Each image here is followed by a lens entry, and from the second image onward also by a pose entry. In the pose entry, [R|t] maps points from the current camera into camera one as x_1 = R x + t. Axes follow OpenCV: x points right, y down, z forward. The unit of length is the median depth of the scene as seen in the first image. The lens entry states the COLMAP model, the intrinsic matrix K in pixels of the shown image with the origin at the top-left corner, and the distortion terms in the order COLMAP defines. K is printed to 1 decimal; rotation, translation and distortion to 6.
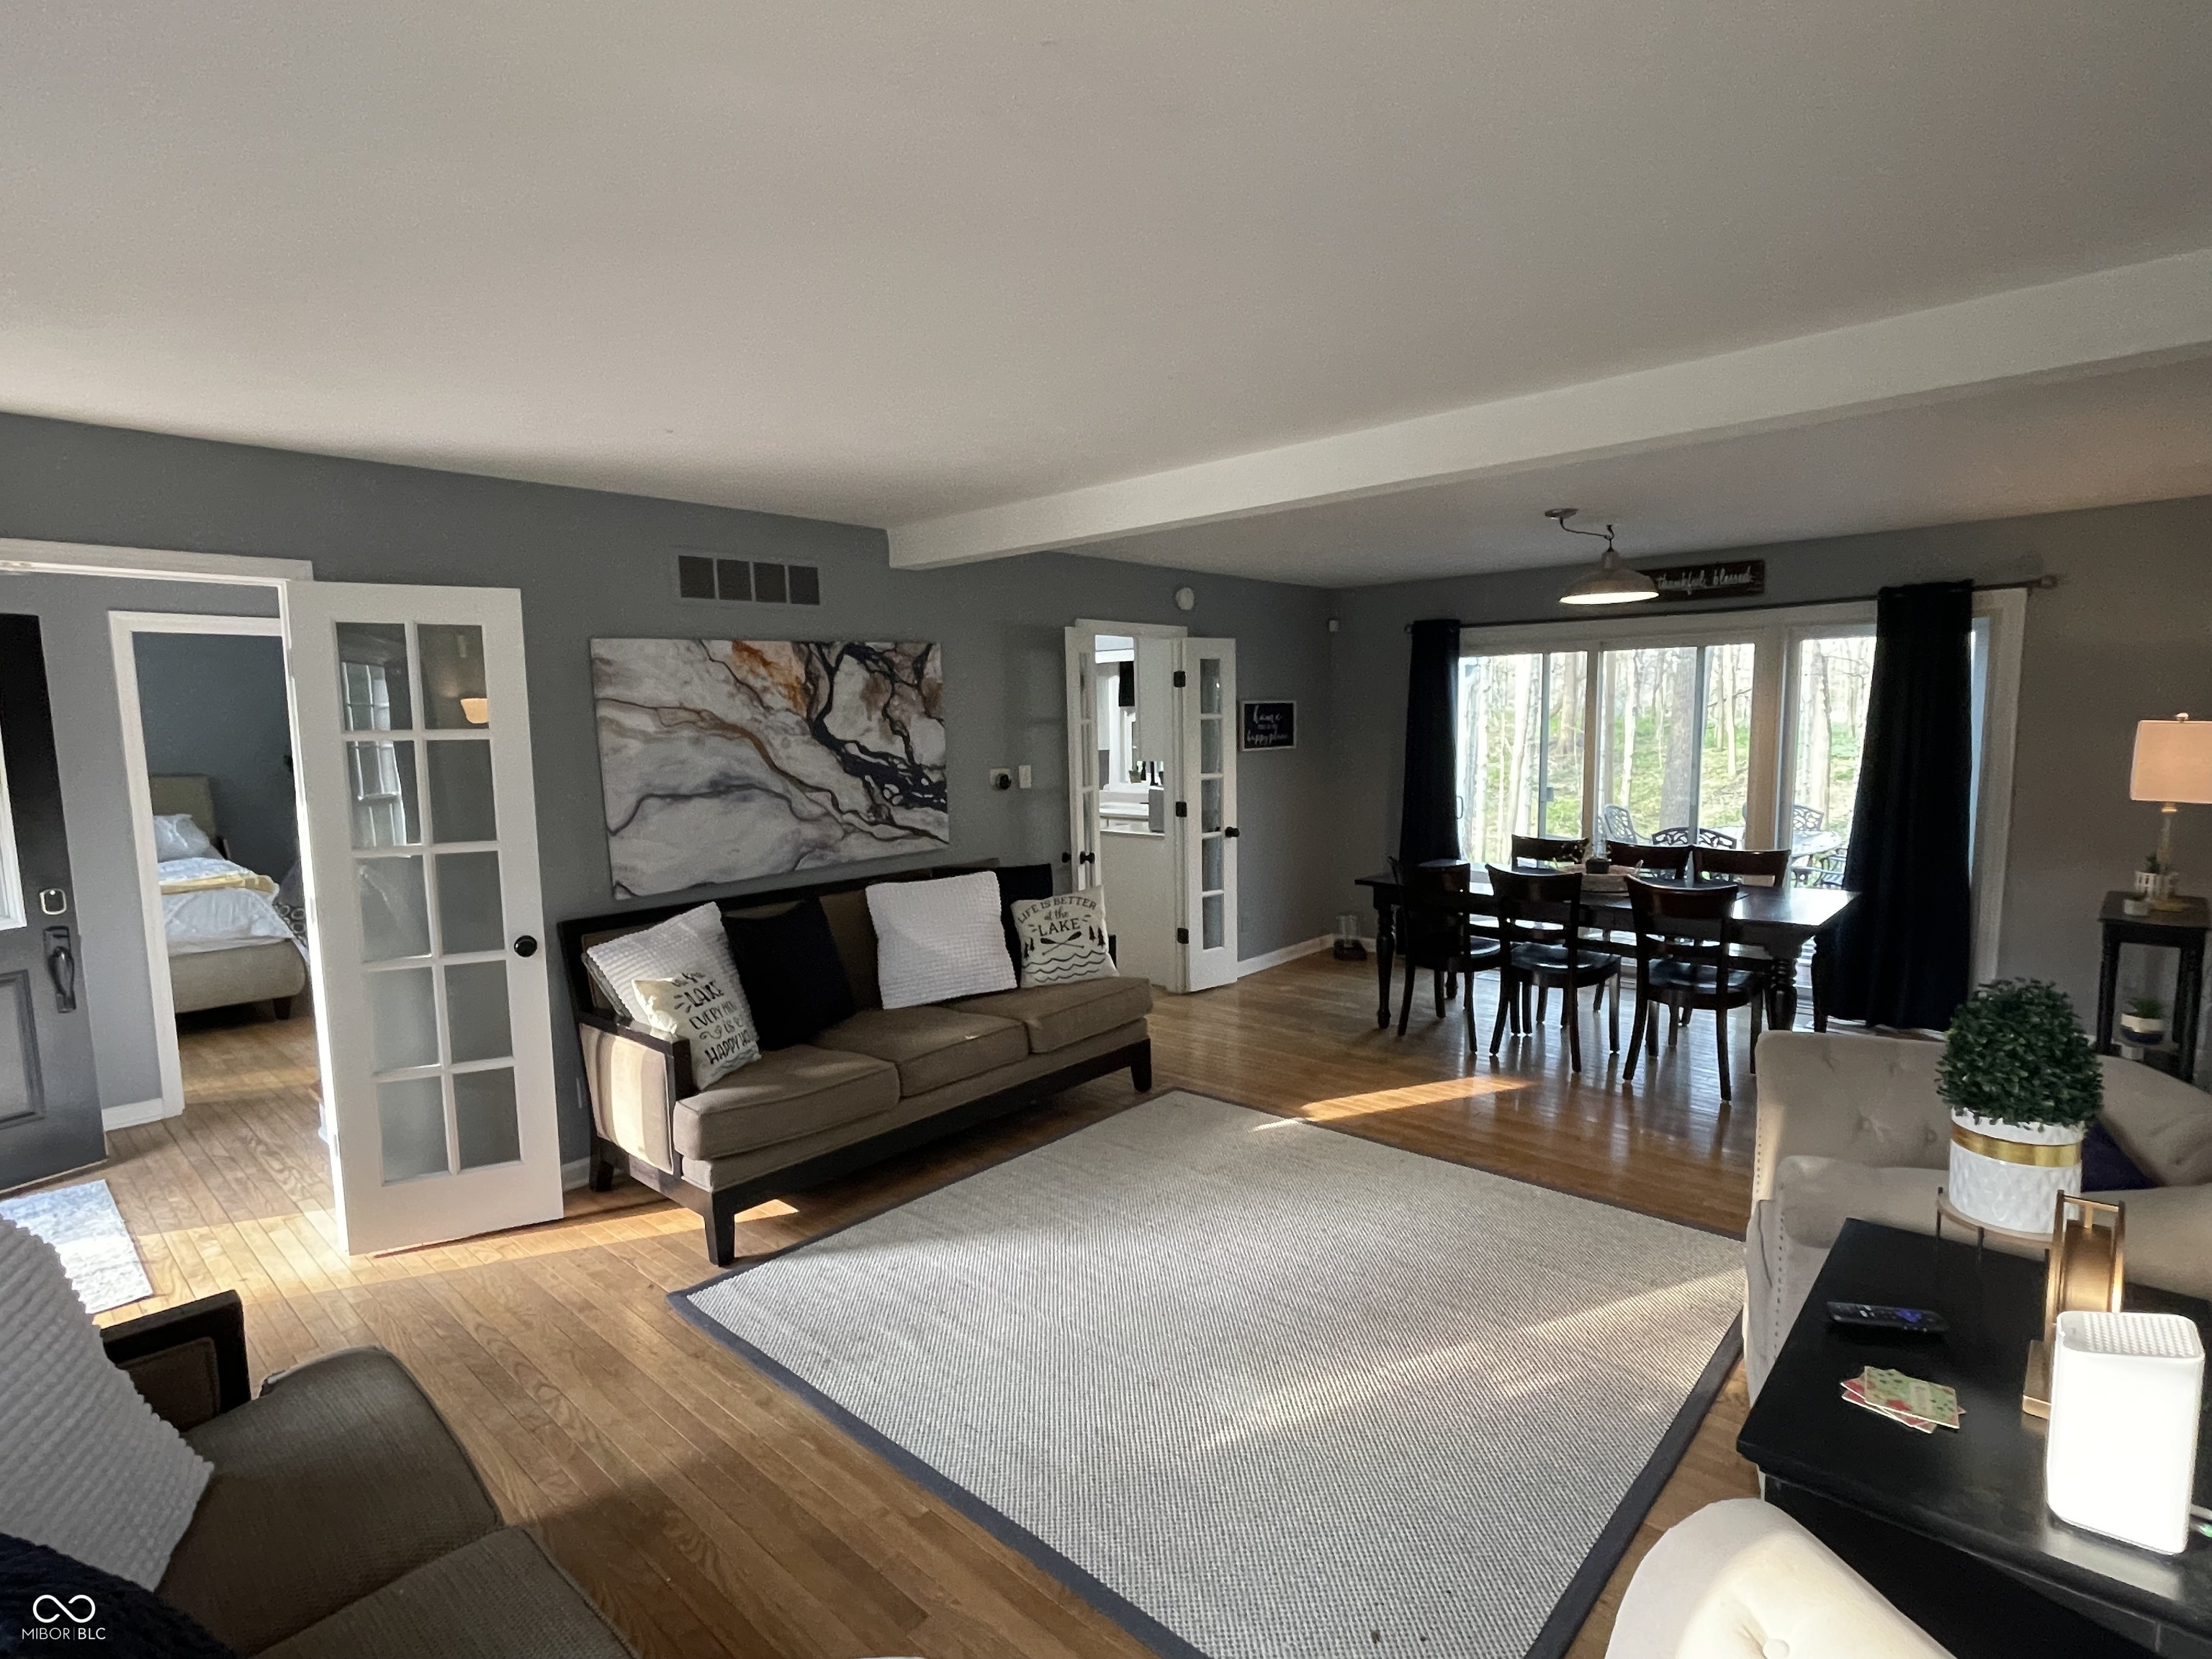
lens RADIAL K [[1105.1, 0, 1090.5], [0, 1105.1, 847.3], [0, 0, 1]] dist [-0.000418, -0.000178]
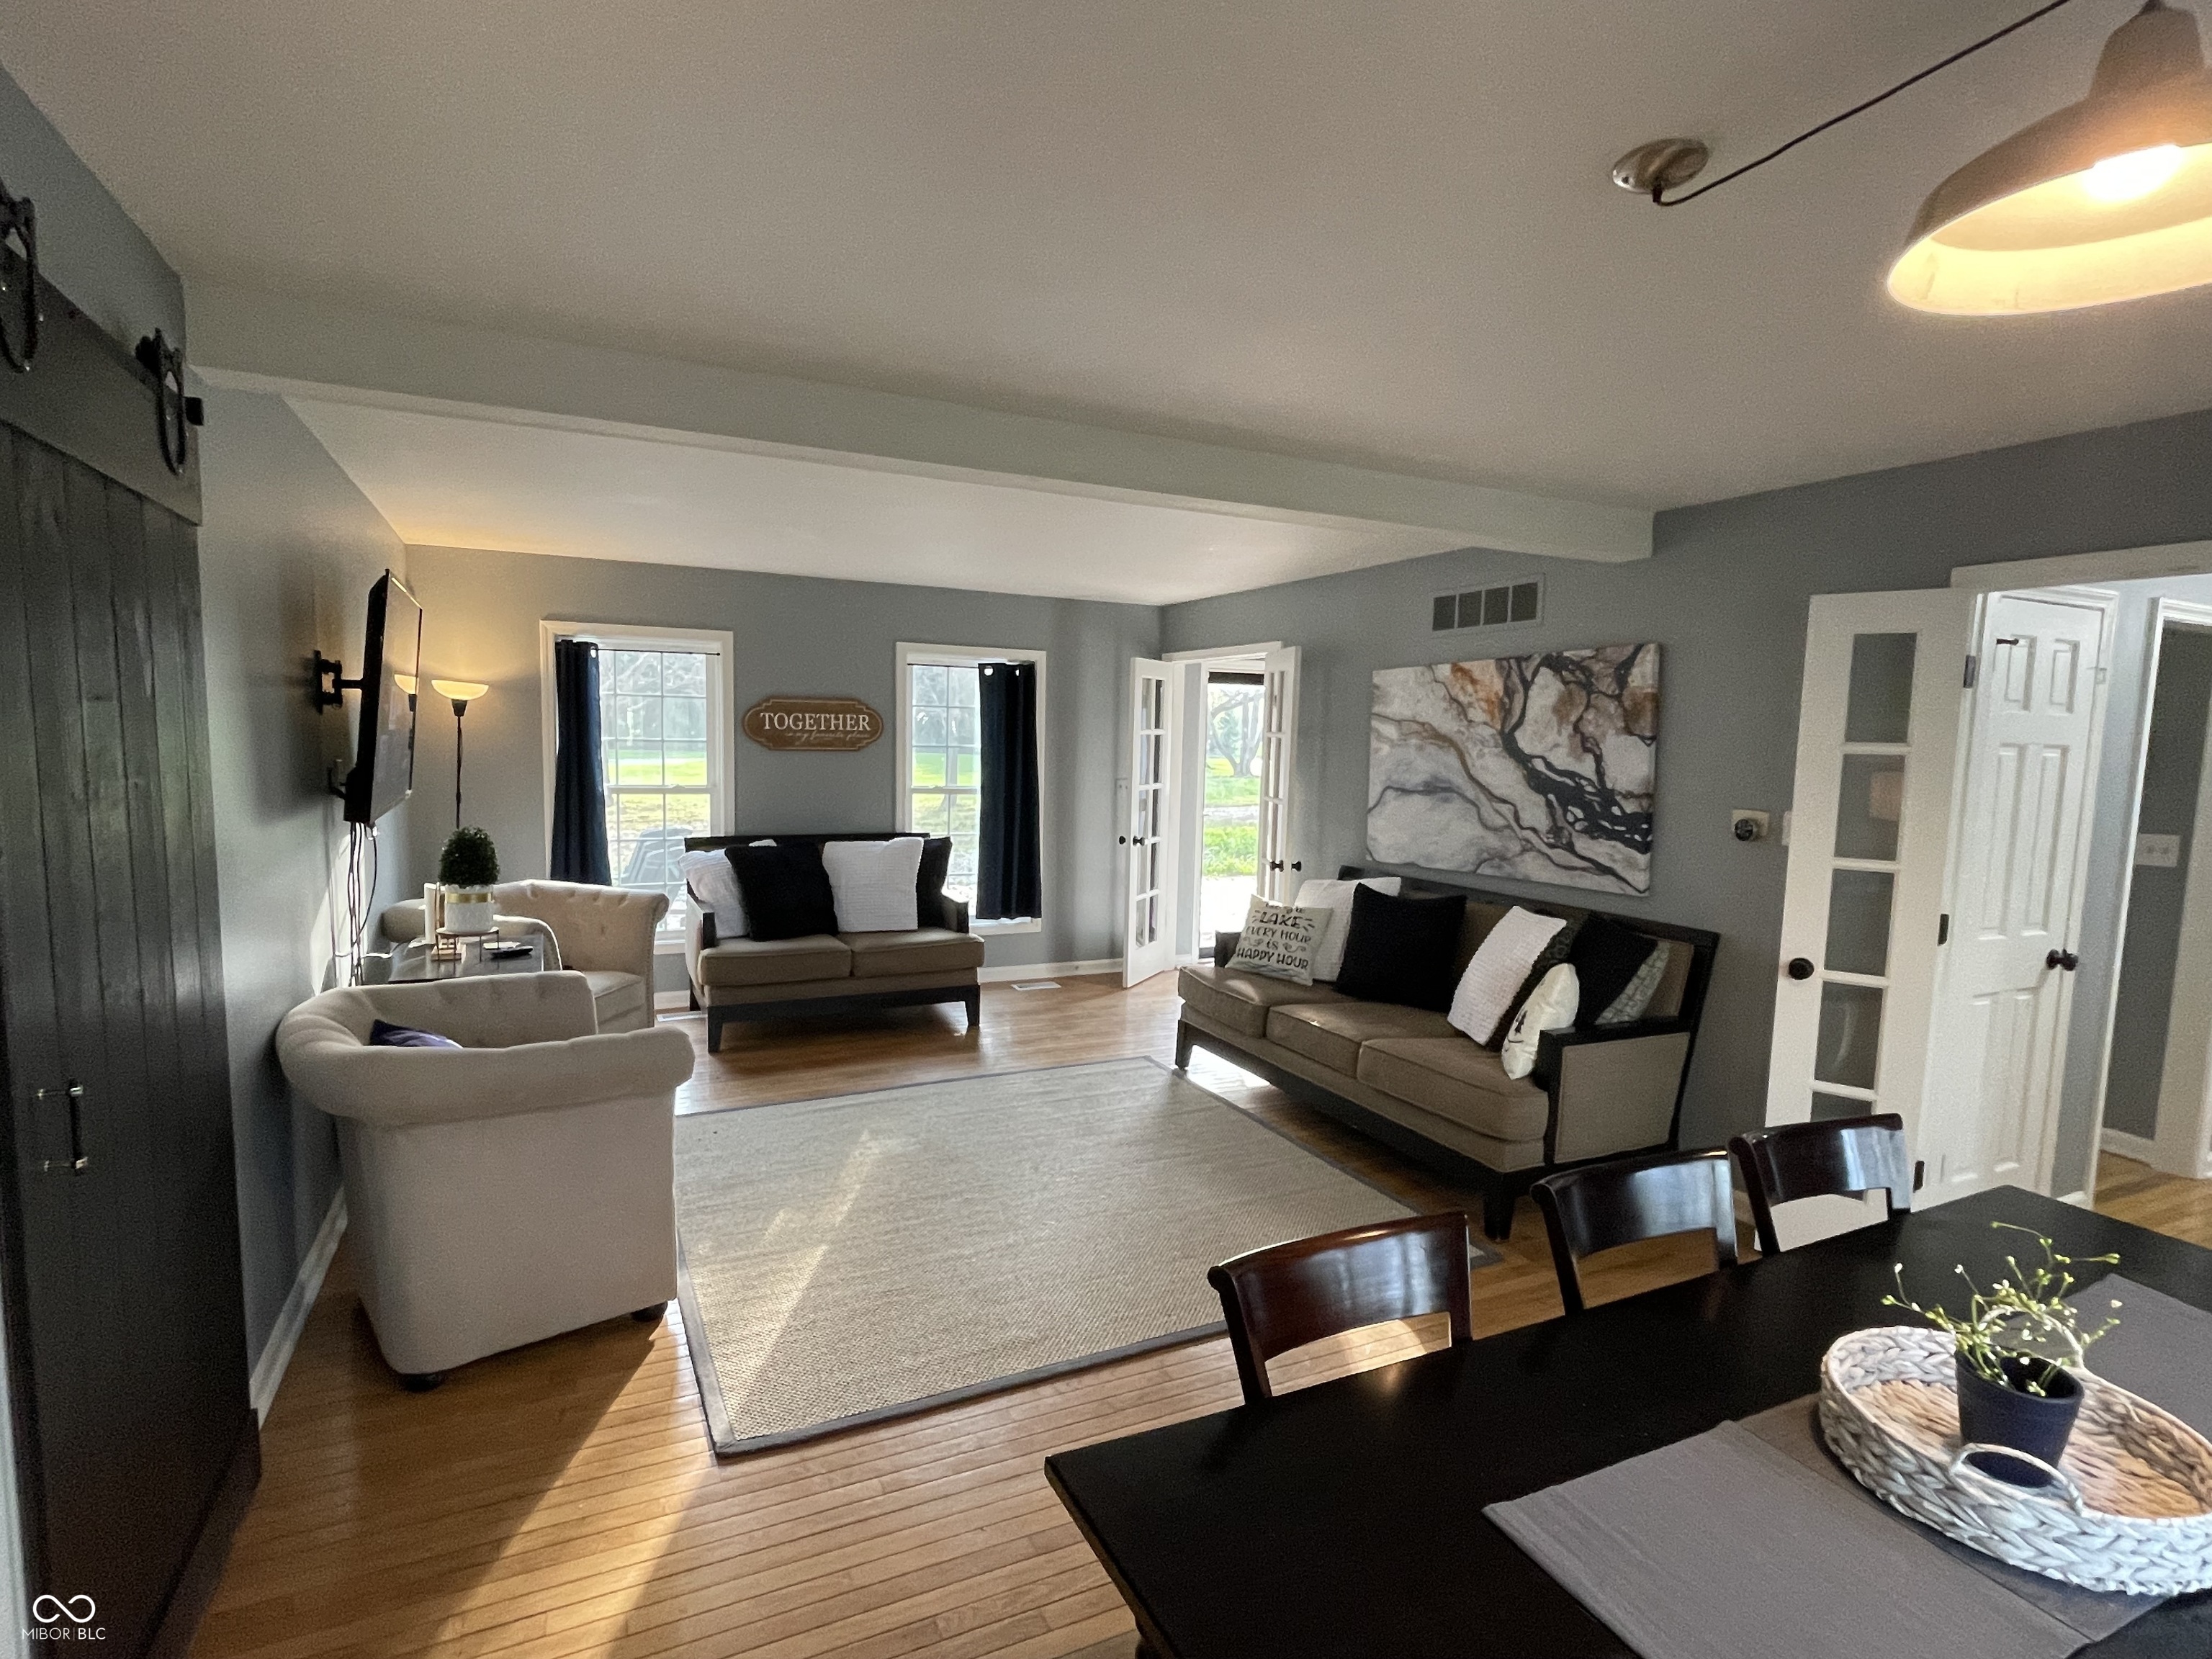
lens RADIAL K [[1105.1, 0, 1090.5], [0, 1105.1, 847.3], [0, 0, 1]] dist [-0.000418, -0.000178]
pose [[-0.375824, 0.101513, -0.921114, 0.837809], [-0.127809, 0.978805, 0.160018, -0.124350], [0.917835, 0.177866, -0.354884, 1.010810]]
